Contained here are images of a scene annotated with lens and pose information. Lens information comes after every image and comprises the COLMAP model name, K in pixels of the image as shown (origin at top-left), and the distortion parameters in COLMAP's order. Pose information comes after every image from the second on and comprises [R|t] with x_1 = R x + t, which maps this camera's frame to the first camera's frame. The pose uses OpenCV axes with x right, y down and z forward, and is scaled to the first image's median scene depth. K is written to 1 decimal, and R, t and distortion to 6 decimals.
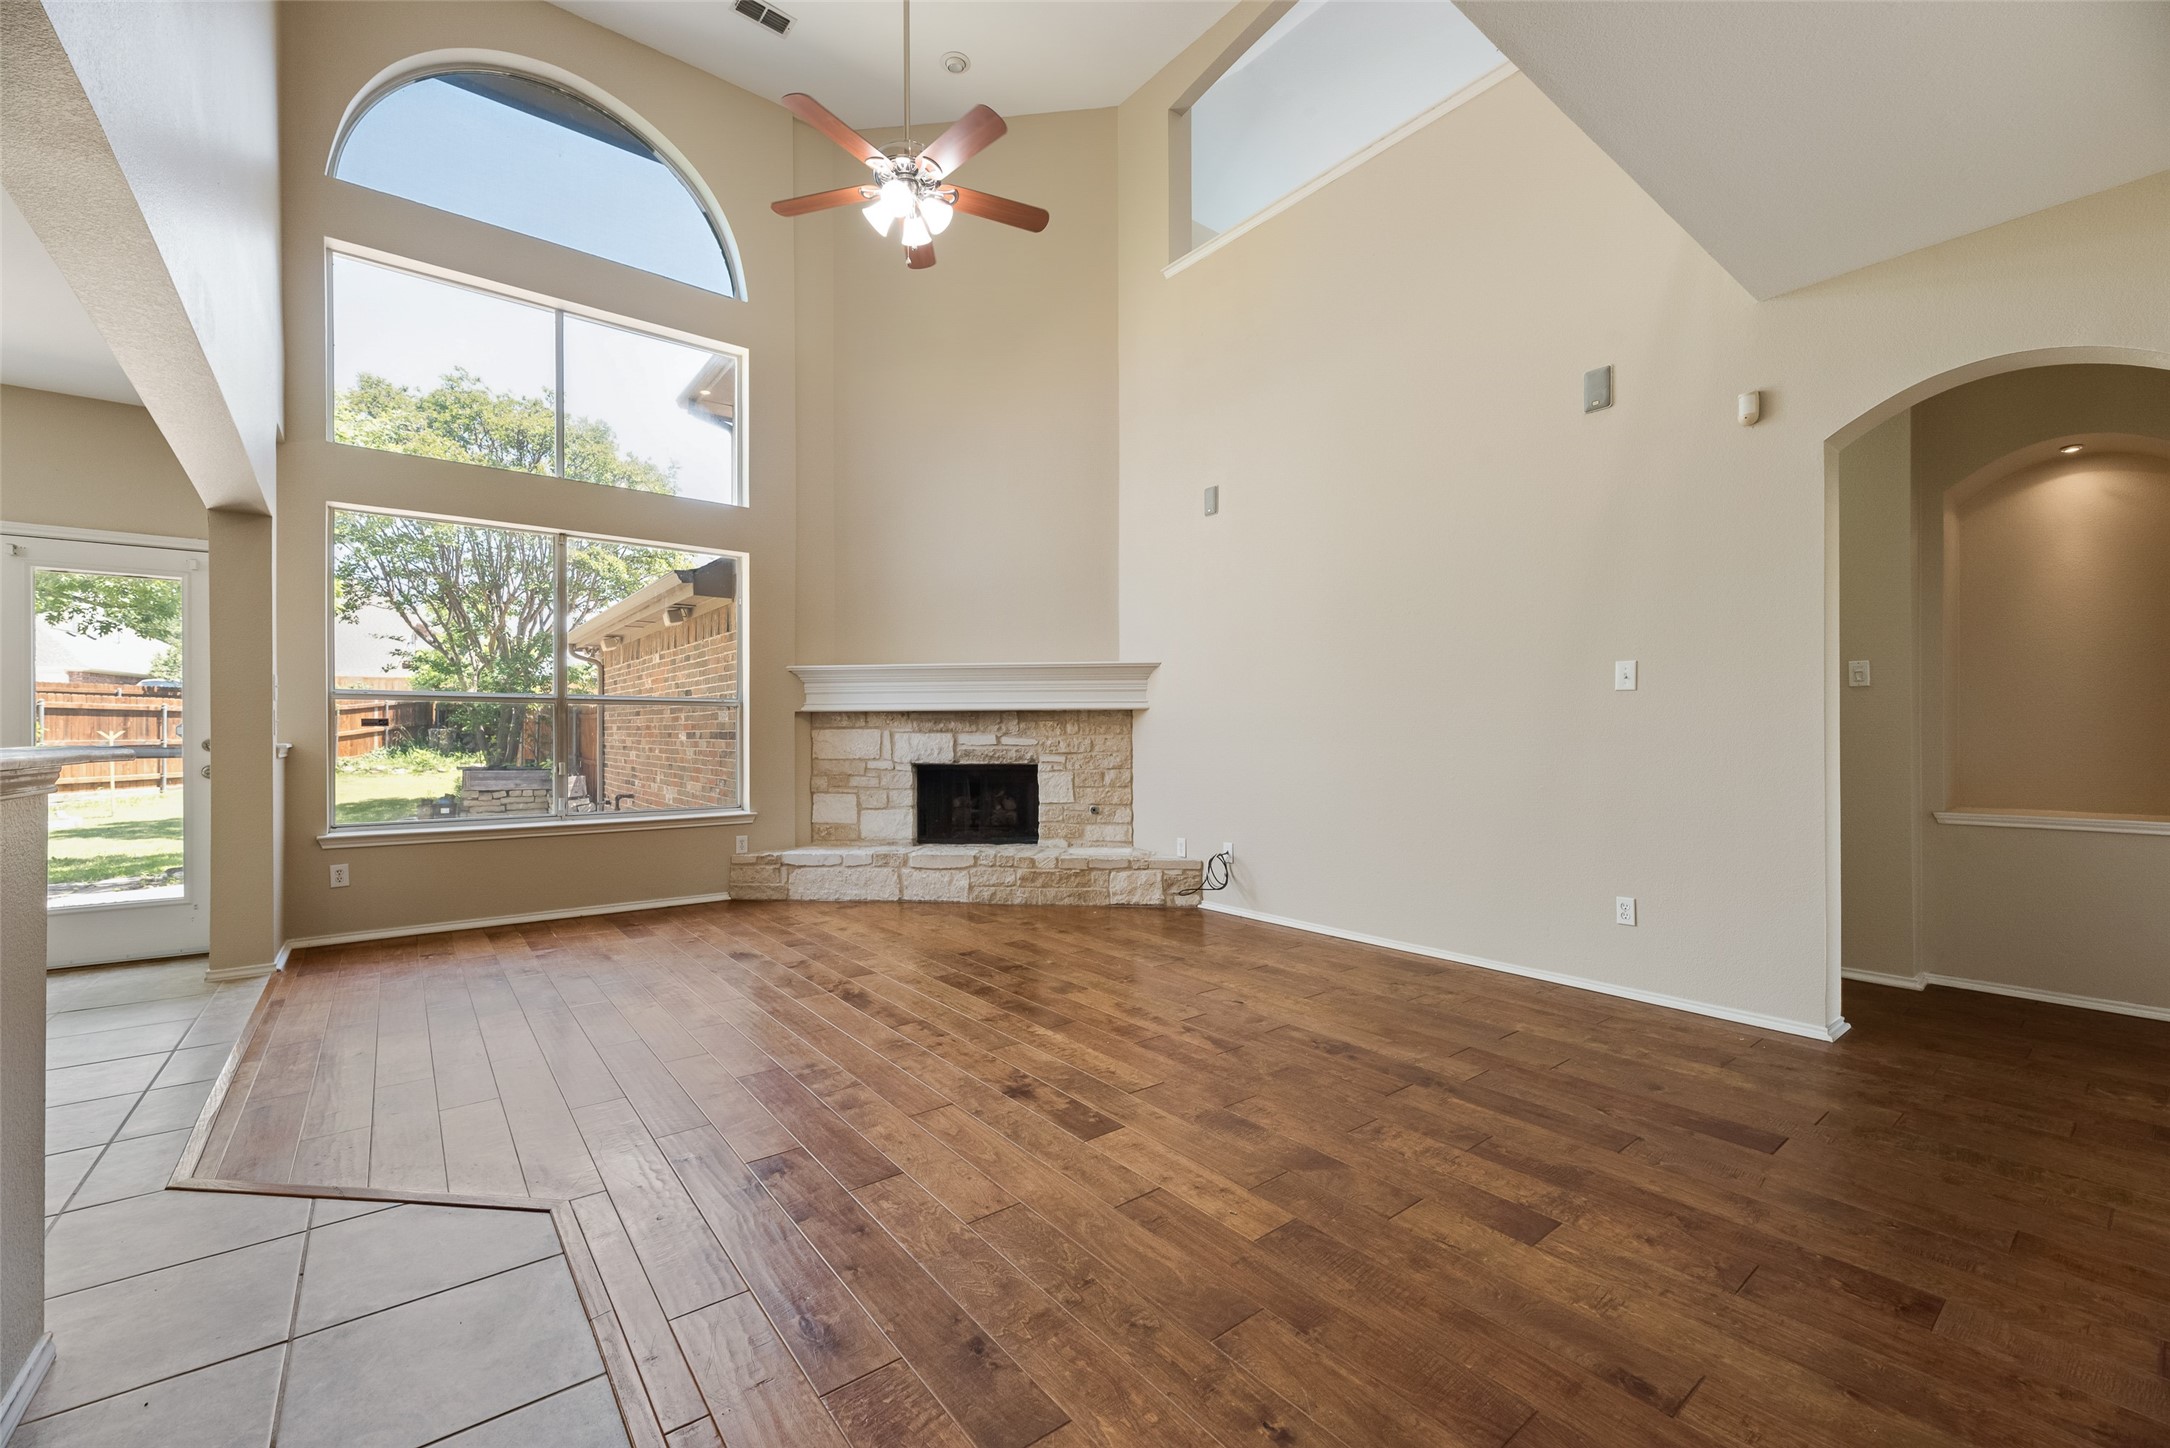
lens RADIAL K [[873.0, 0, 1093.2], [0, 873.0, 743.9], [0, 0, 1]] dist [0.002451, -0.000901]
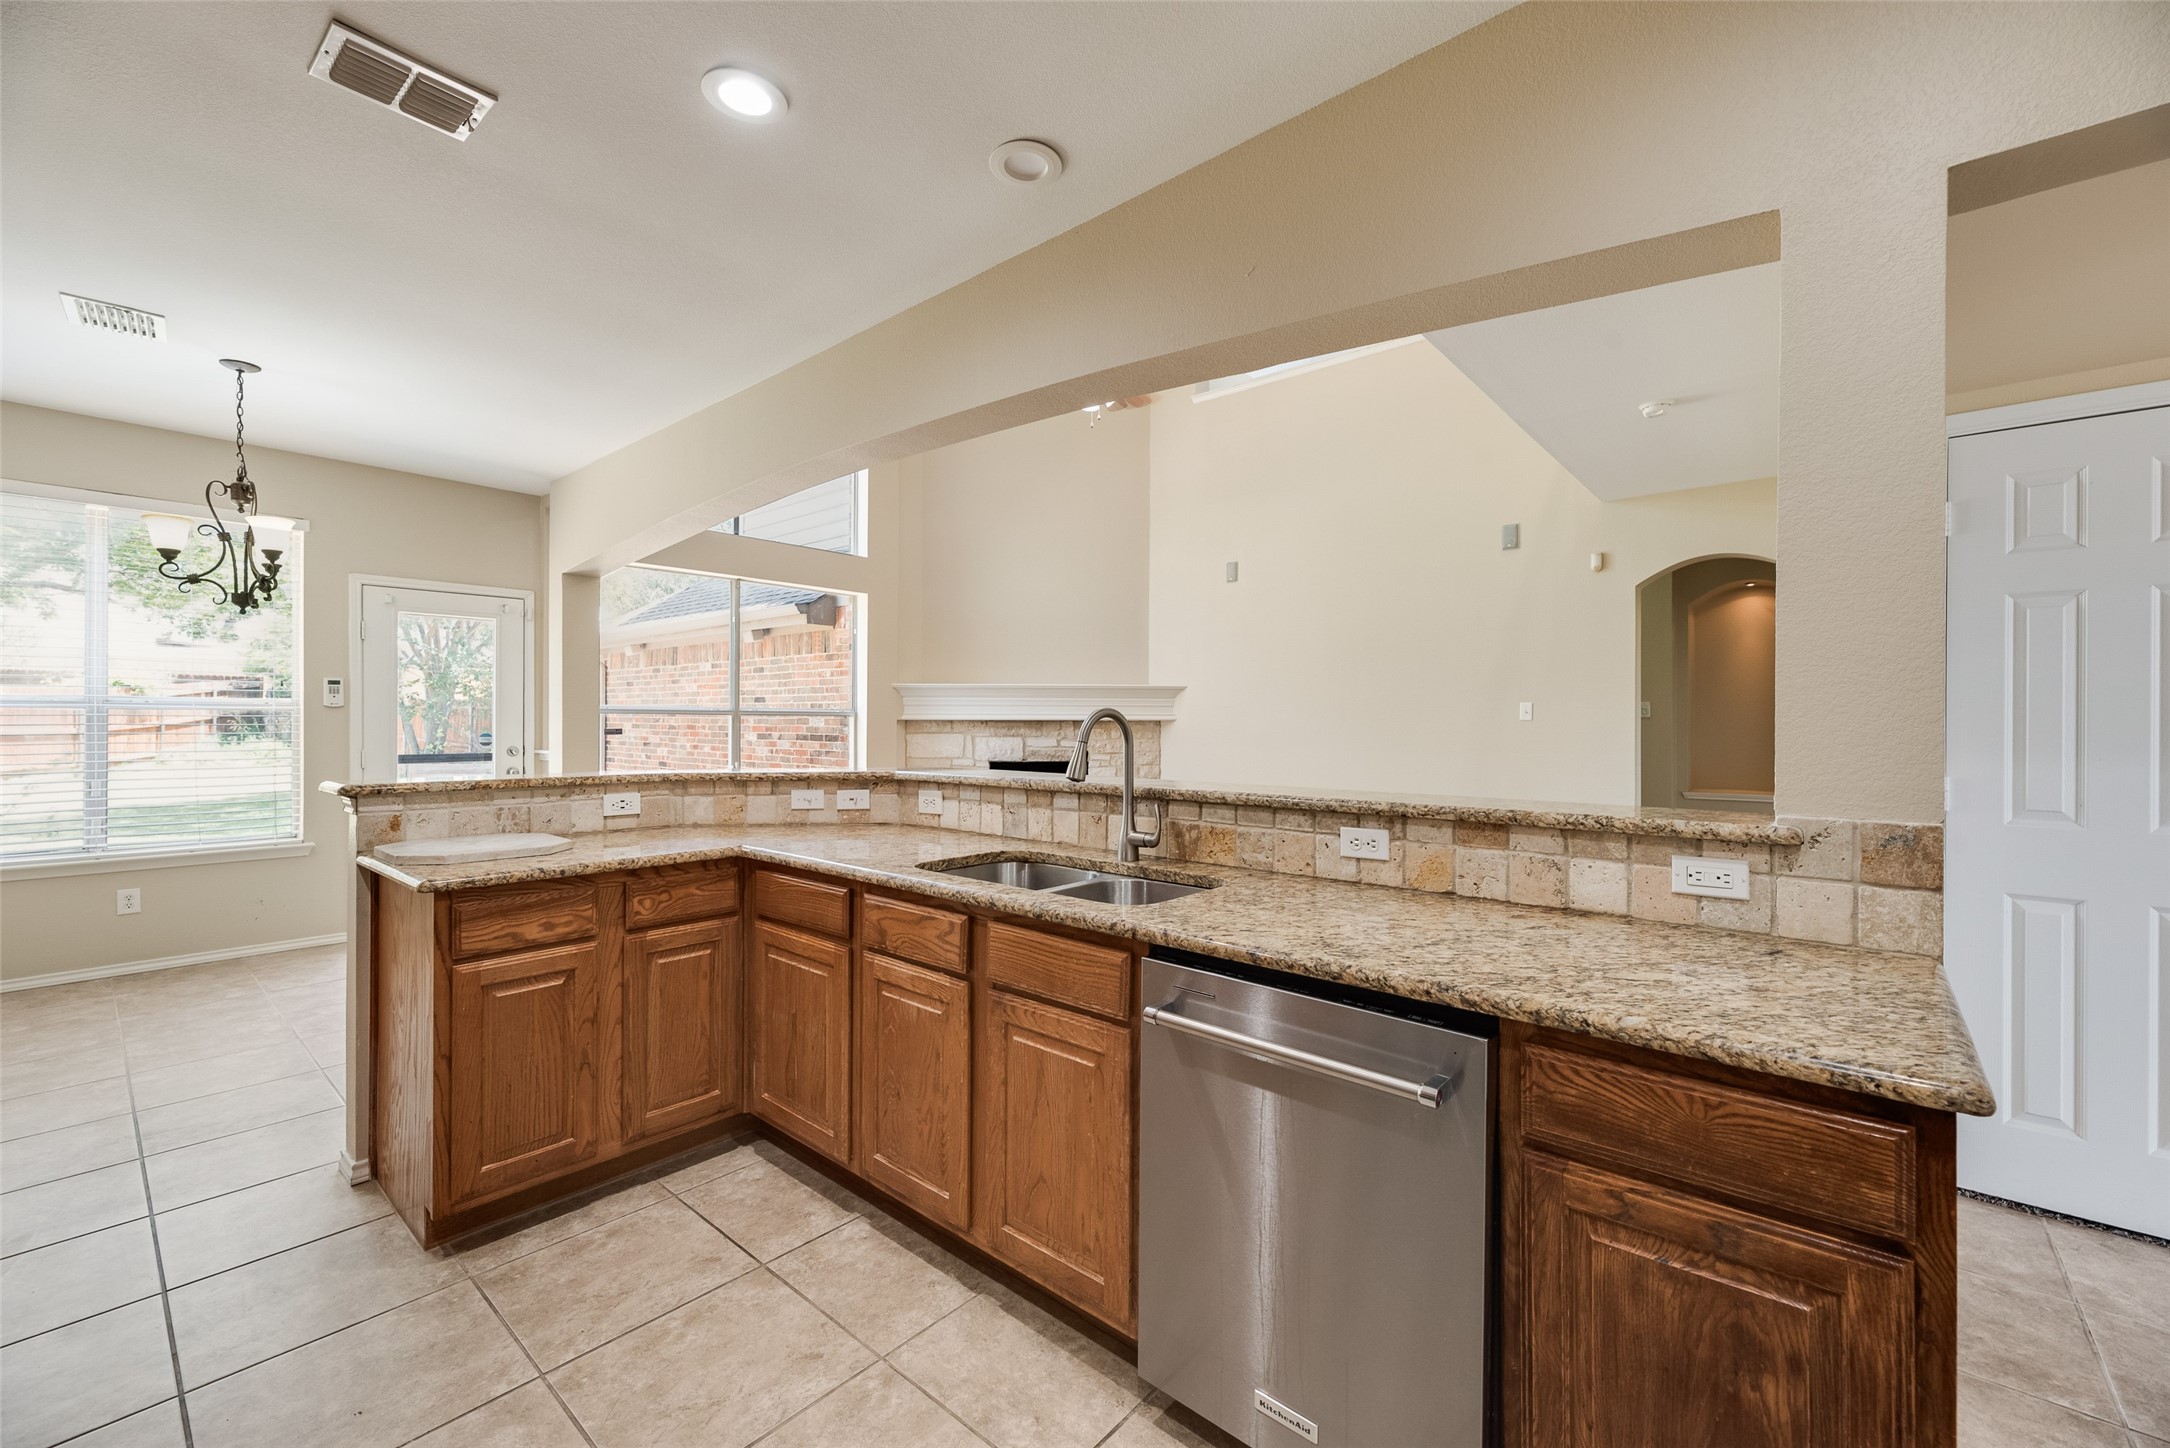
lens RADIAL K [[873.0, 0, 1093.0], [0, 873.0, 719.9], [0, 0, 1]] dist [0.002451, -0.000901]
pose [[0.981467, 0.006433, 0.191526, -0.306730], [-0.003868, 0.999898, -0.013759, -0.021060], [-0.191595, 0.012763, 0.981391, -0.279016]]
